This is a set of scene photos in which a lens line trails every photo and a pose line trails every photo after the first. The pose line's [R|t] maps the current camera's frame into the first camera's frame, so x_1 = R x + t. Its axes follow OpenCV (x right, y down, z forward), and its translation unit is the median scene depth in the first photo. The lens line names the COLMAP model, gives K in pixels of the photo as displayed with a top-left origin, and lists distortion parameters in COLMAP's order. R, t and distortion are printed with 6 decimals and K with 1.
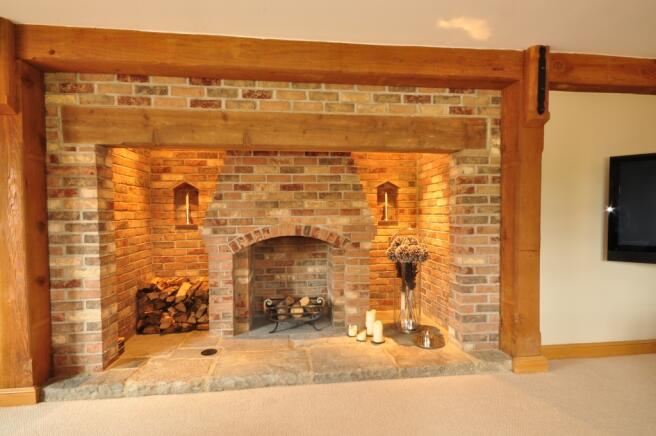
lens RADIAL K [[324.8, 0, 329.0], [0, 324.8, 222.1], [0, 0, 1]] dist [0.004371, 0.001400]
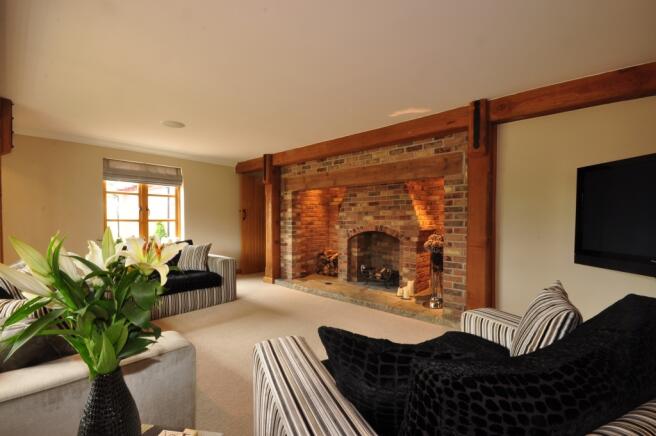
lens RADIAL K [[287.3, 0, 327.6], [0, 287.3, 217.4], [0, 0, 1]] dist [0.004375, -0.000609]
pose [[0.663101, 0.002549, -0.748526, 1.037390], [-0.023329, 0.999579, -0.017262, 0.000991], [0.748167, 0.028909, 0.662881, -0.260815]]
